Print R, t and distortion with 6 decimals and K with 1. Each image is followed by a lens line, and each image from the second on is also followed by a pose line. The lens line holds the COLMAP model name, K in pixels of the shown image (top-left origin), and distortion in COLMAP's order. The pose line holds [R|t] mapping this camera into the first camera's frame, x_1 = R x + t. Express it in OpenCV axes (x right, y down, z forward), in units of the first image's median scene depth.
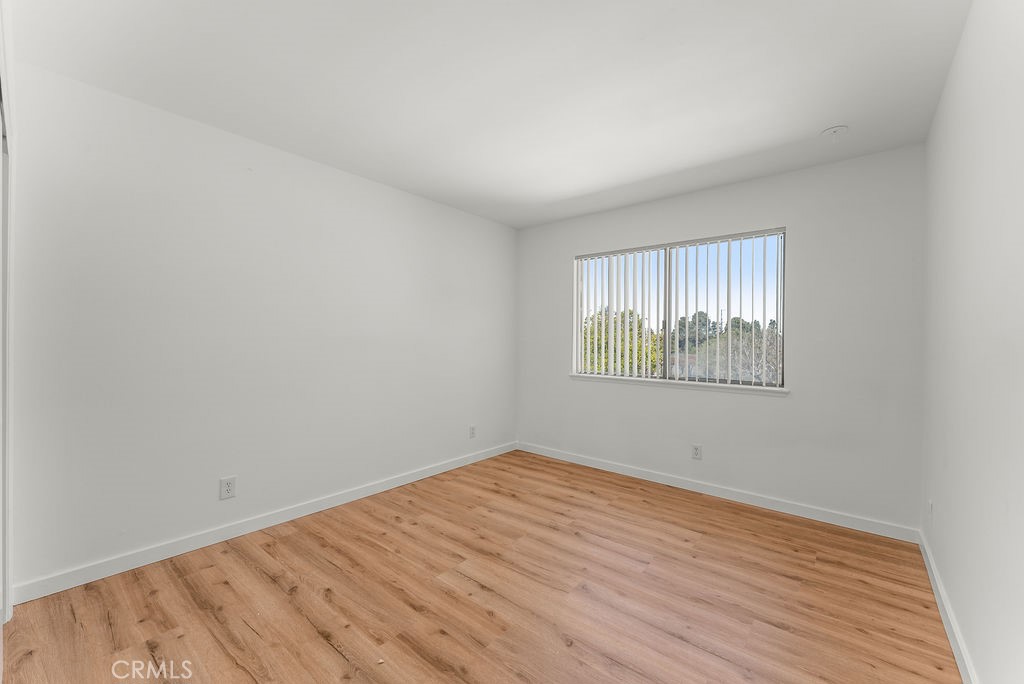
lens RADIAL K [[412.7, 0, 512.6], [0, 412.7, 341.2], [0, 0, 1]] dist [0.001103, 0.000168]
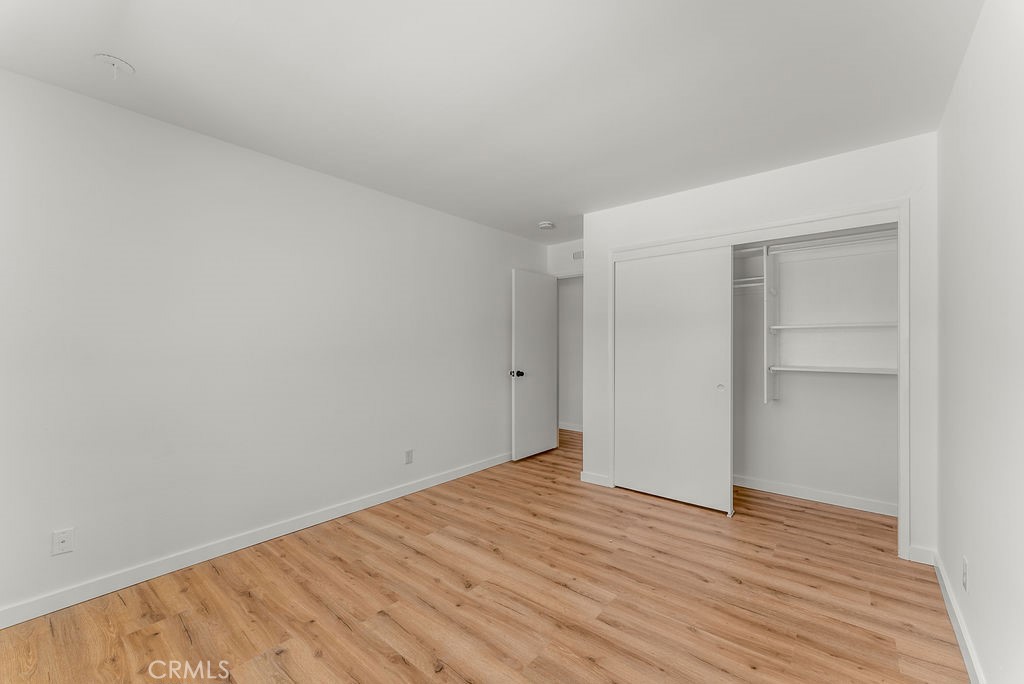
lens RADIAL K [[412.7, 0, 512.2], [0, 412.7, 344.4], [0, 0, 1]] dist [0.001103, 0.000168]
pose [[-0.999933, -0.010303, 0.005339, 0.062424], [-0.010340, 0.999922, -0.007001, -0.009386], [-0.005266, -0.007056, -0.999961, 1.995394]]
